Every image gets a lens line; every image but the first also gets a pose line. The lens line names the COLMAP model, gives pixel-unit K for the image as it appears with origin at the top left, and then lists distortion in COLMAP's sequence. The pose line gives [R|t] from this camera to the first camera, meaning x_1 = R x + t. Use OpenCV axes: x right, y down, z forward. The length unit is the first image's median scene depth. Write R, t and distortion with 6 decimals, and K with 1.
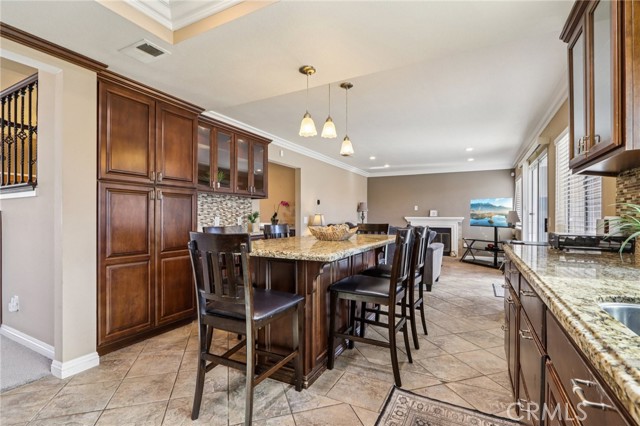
lens RADIAL K [[299.8, 0, 320.0], [0, 299.8, 213.0], [0, 0, 1]] dist [-0.004034, -0.000728]
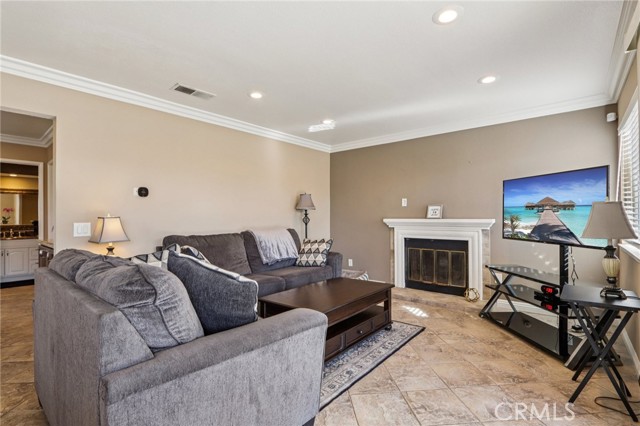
lens RADIAL K [[299.8, 0, 320.0], [0, 299.8, 213.0], [0, 0, 1]] dist [-0.004034, -0.000728]
pose [[0.976776, -0.011117, -0.213976, 0.384019], [0.010425, 0.999936, -0.004363, 0.004154], [0.214011, 0.002031, 0.976829, 0.581482]]
